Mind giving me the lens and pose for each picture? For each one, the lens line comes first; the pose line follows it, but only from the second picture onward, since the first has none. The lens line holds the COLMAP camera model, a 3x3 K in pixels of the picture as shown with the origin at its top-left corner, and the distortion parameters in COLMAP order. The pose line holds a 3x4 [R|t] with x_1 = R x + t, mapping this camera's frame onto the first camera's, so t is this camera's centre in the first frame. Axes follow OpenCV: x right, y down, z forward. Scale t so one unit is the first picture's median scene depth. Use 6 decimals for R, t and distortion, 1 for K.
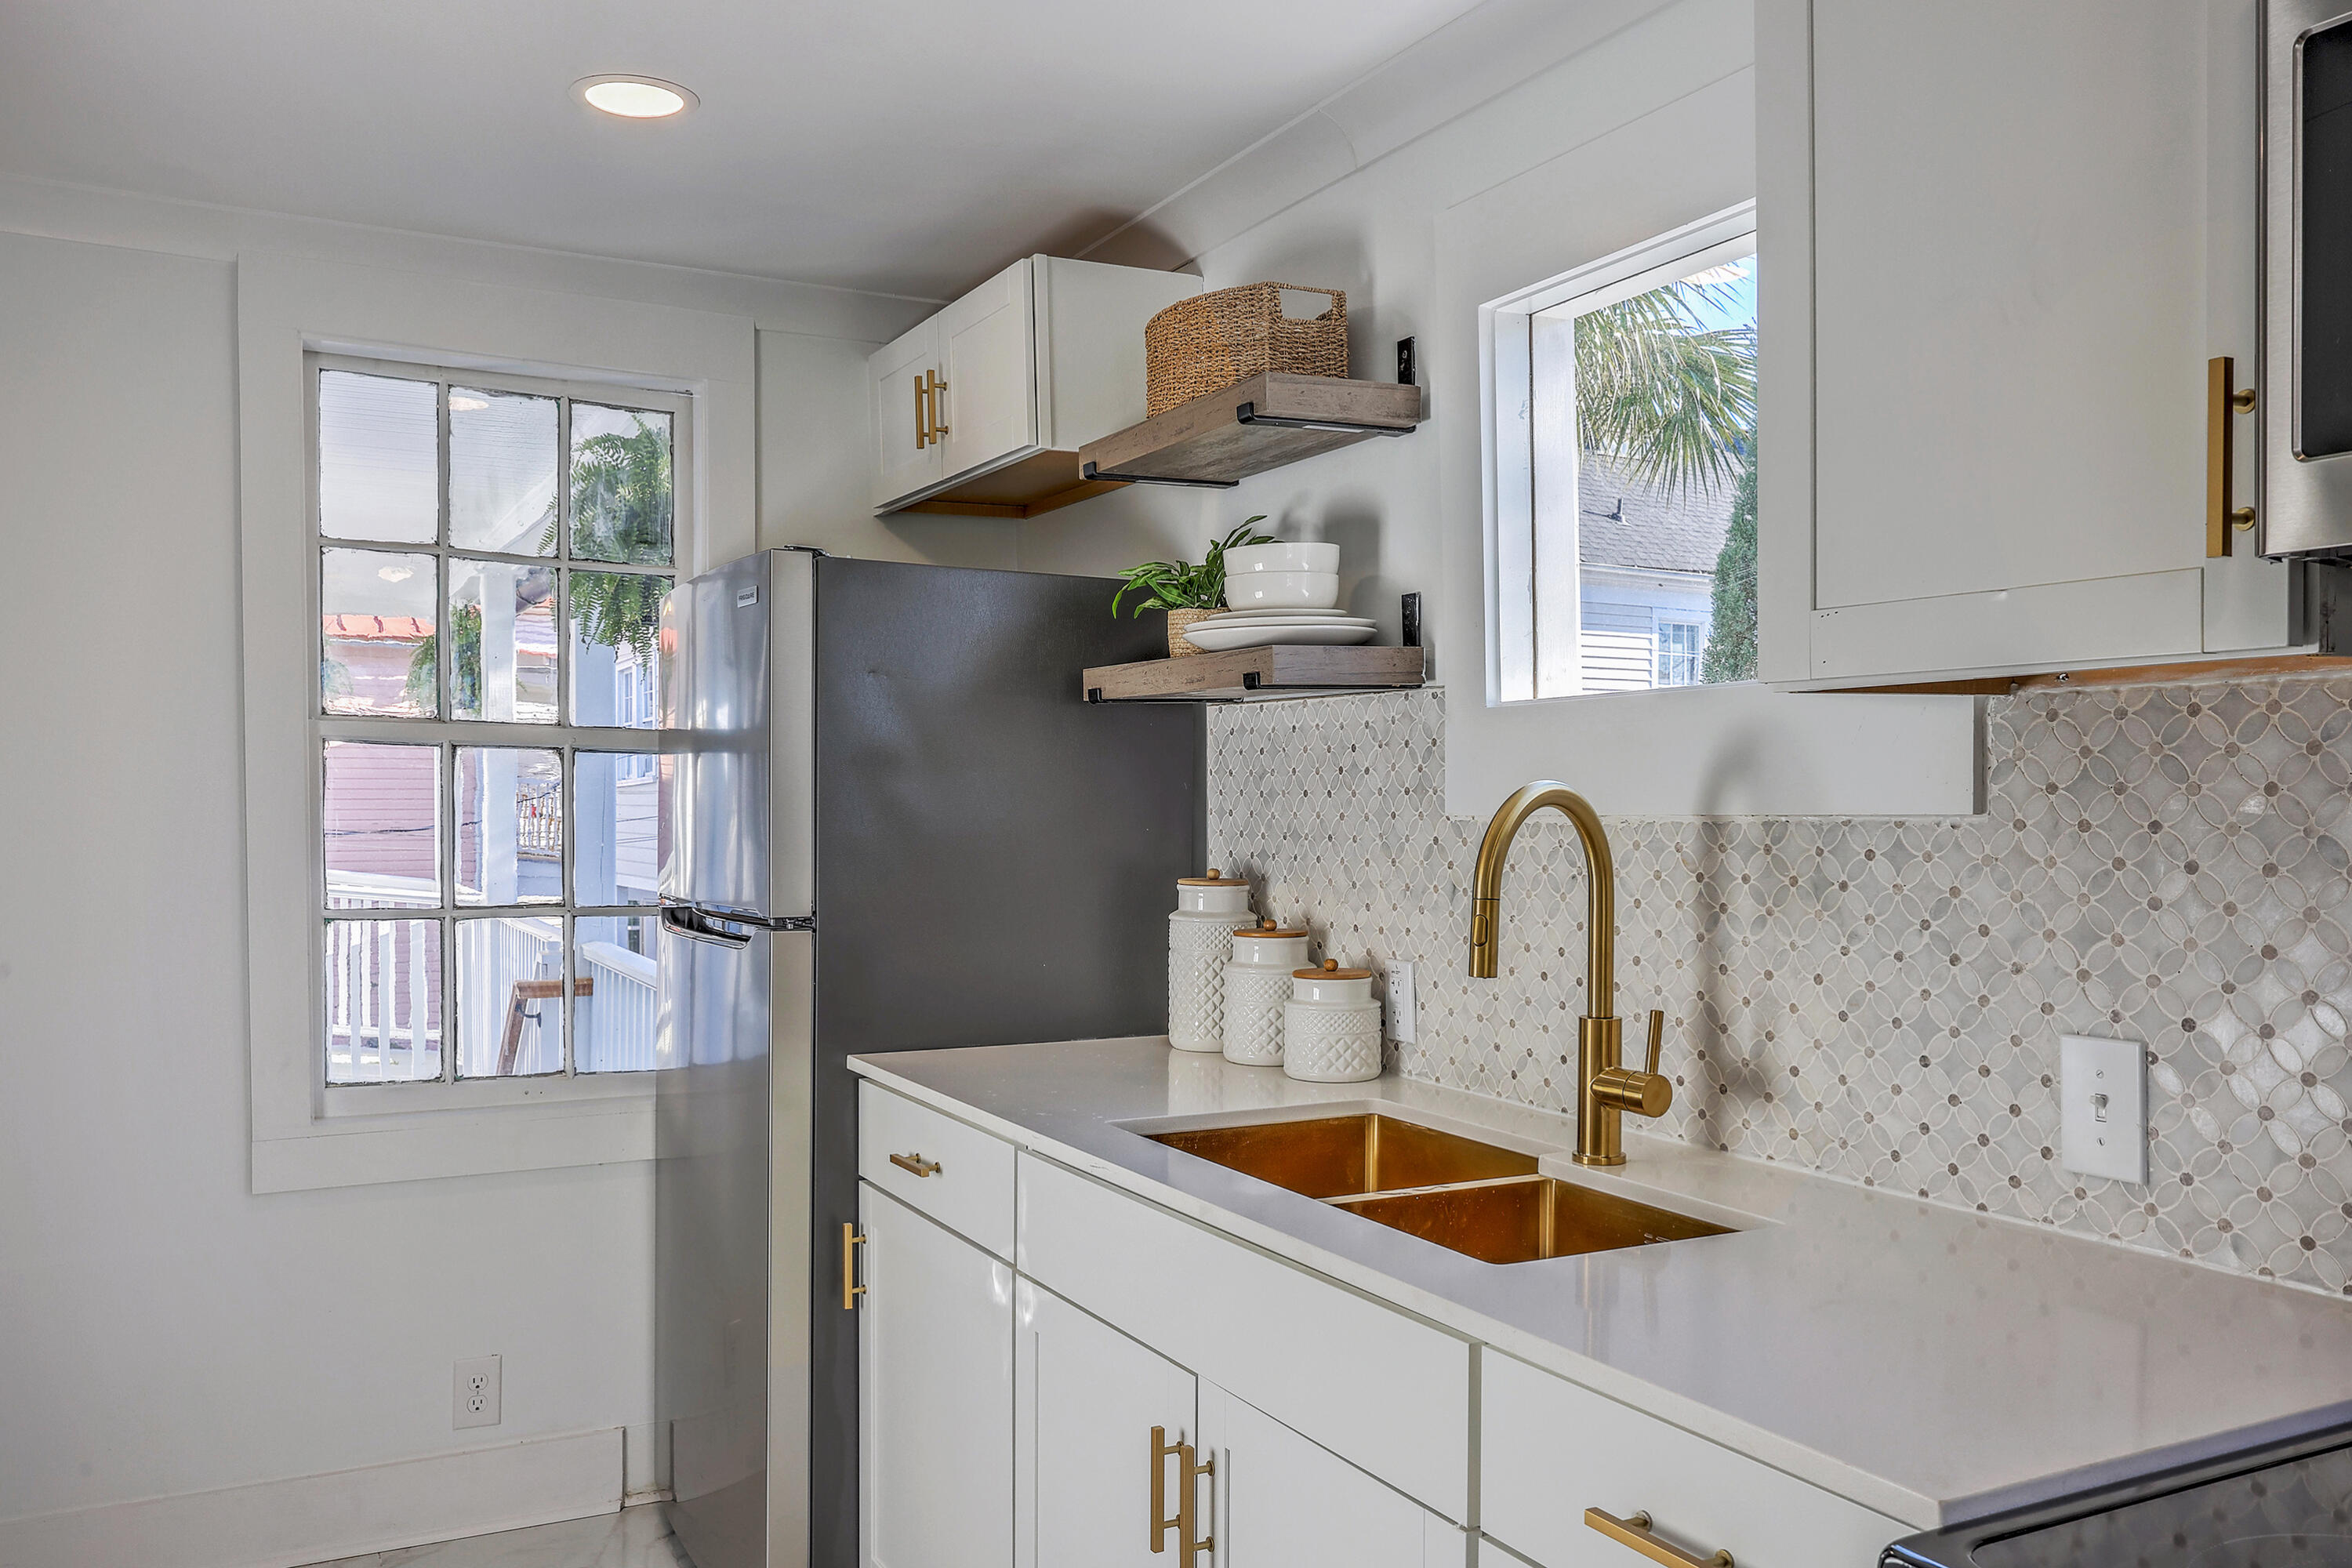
lens RADIAL K [[1878.1, 0, 1173.0], [0, 1878.1, 794.4], [0, 0, 1]] dist [-0.011557, -0.004753]
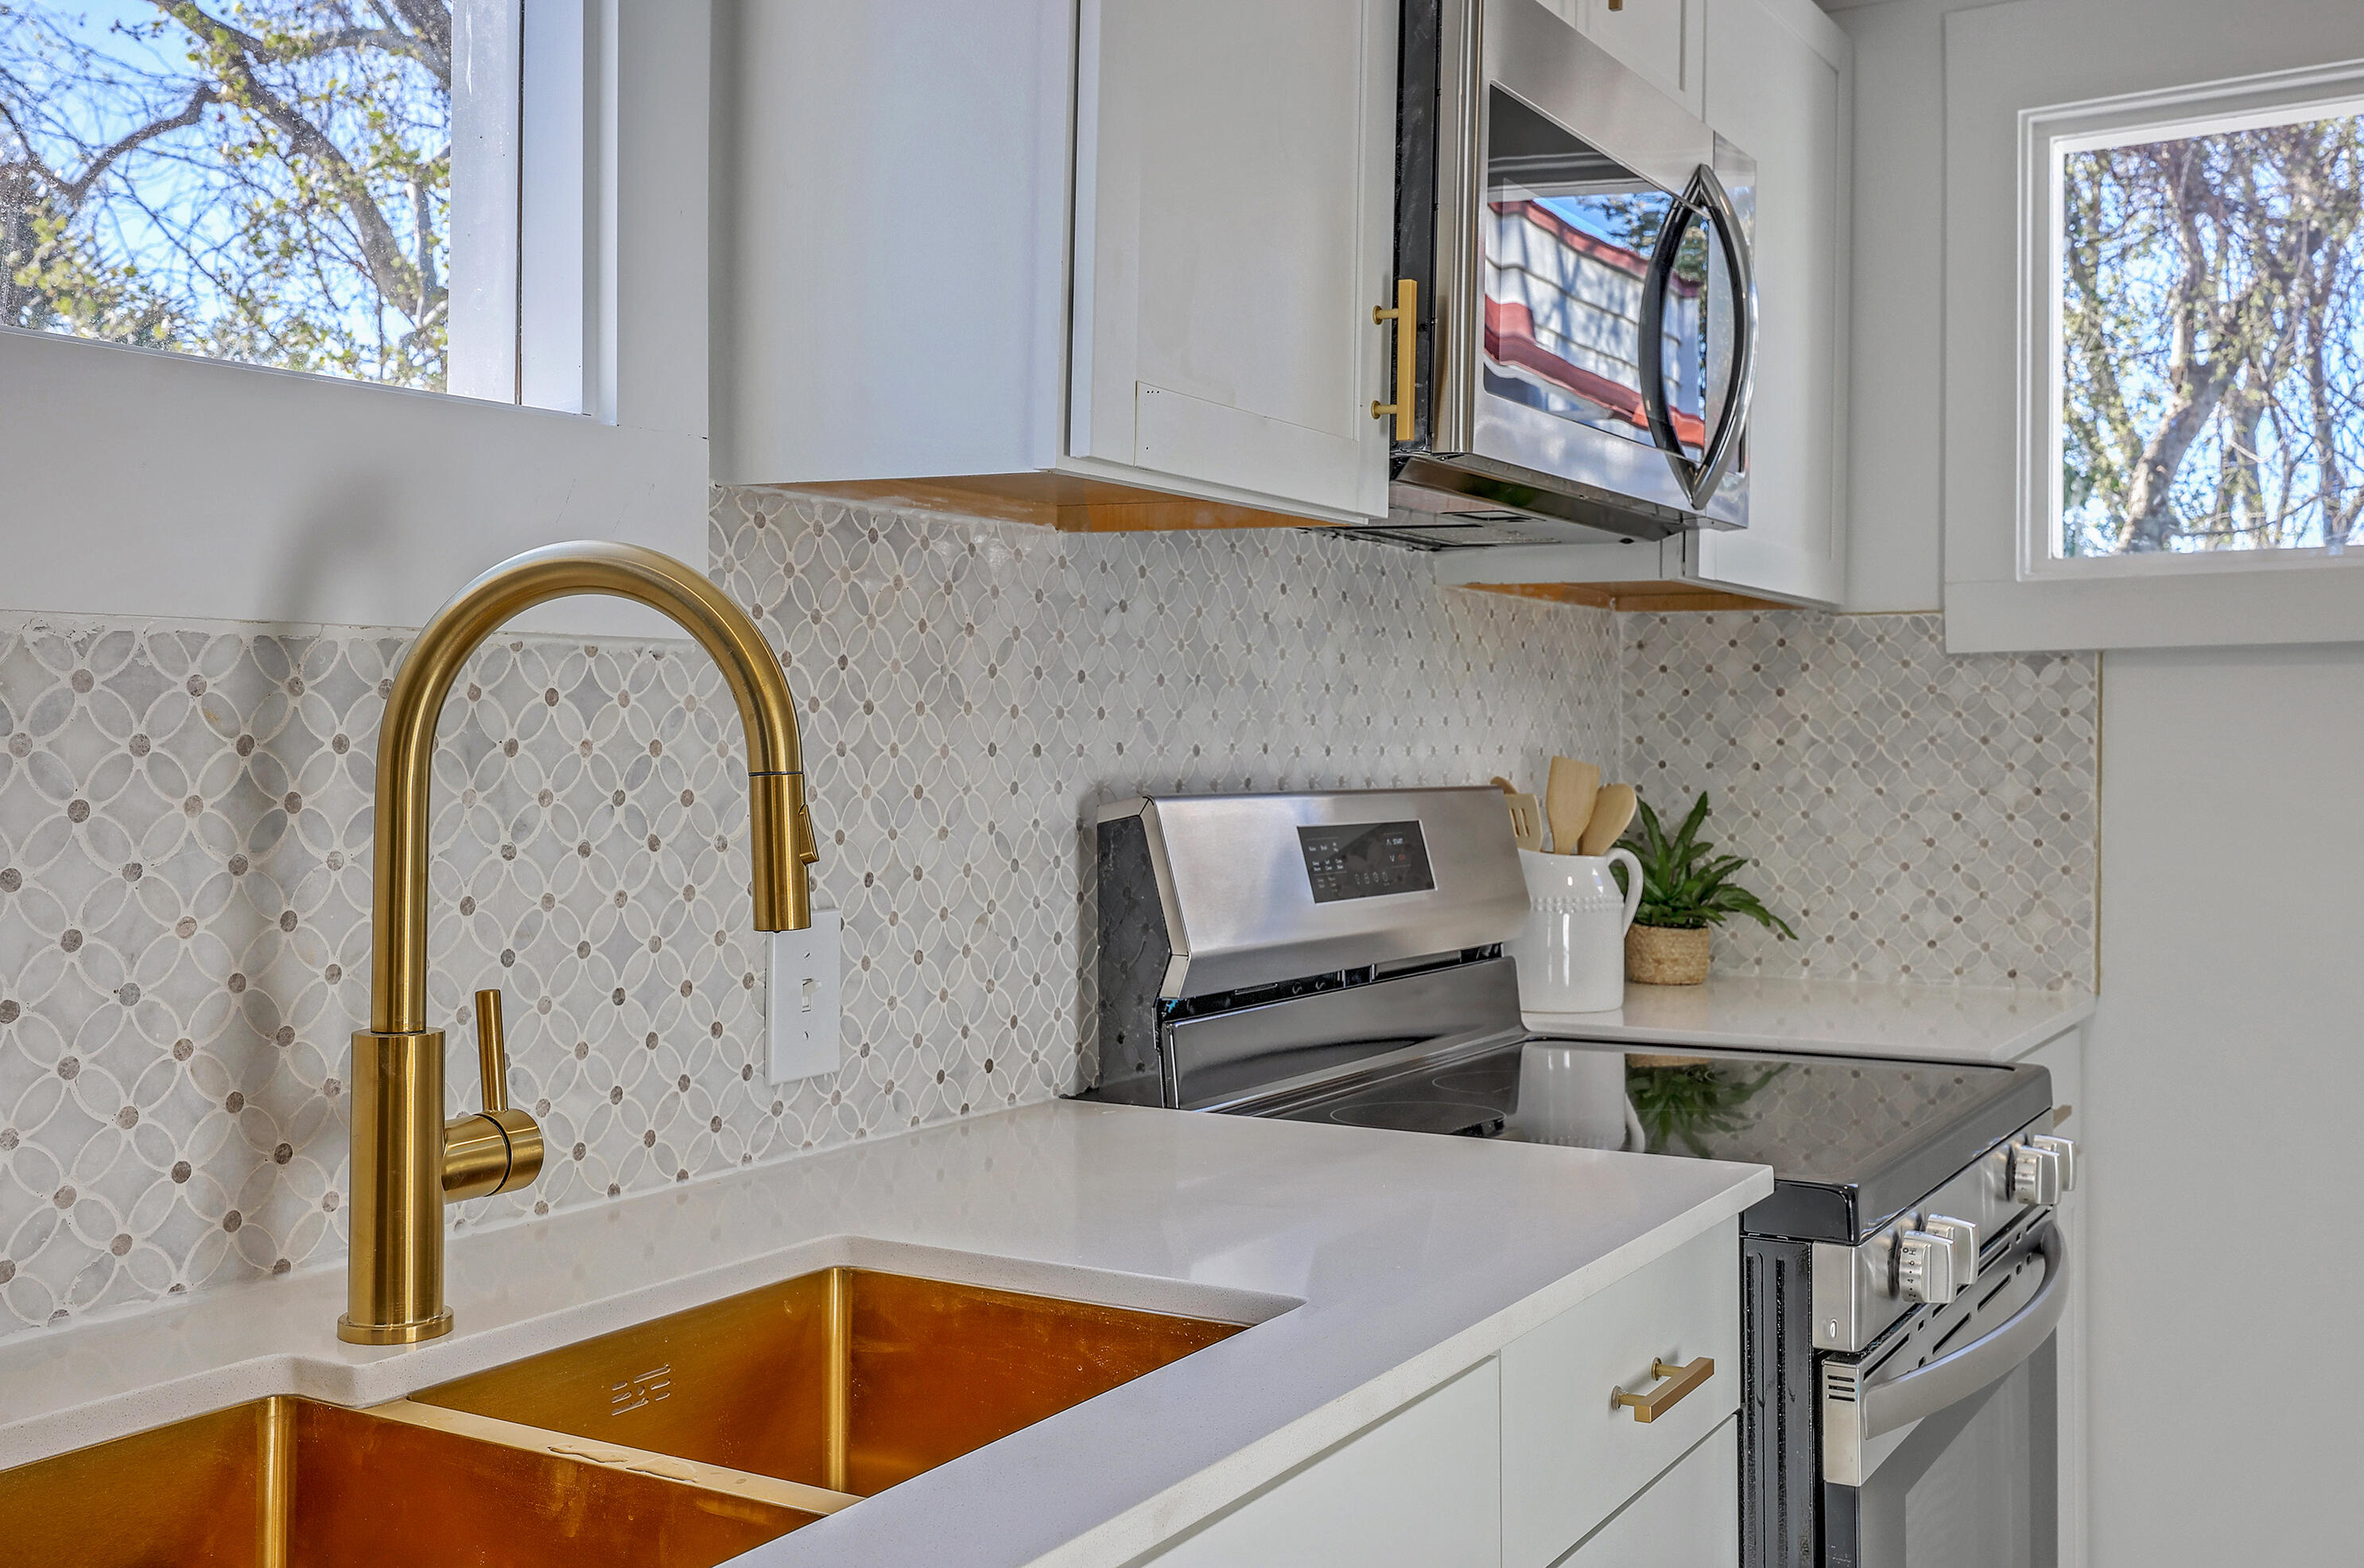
lens RADIAL K [[2295.4, 0, 1179.1], [0, 2295.4, 759.9], [0, 0, 1]] dist [-0.000910, 0.000000]
pose [[-0.532469, 0.001421, 0.846448, -0.419080], [0.004940, 0.999987, 0.001429, 0.055001], [-0.846435, 0.004943, -0.532469, 1.265389]]
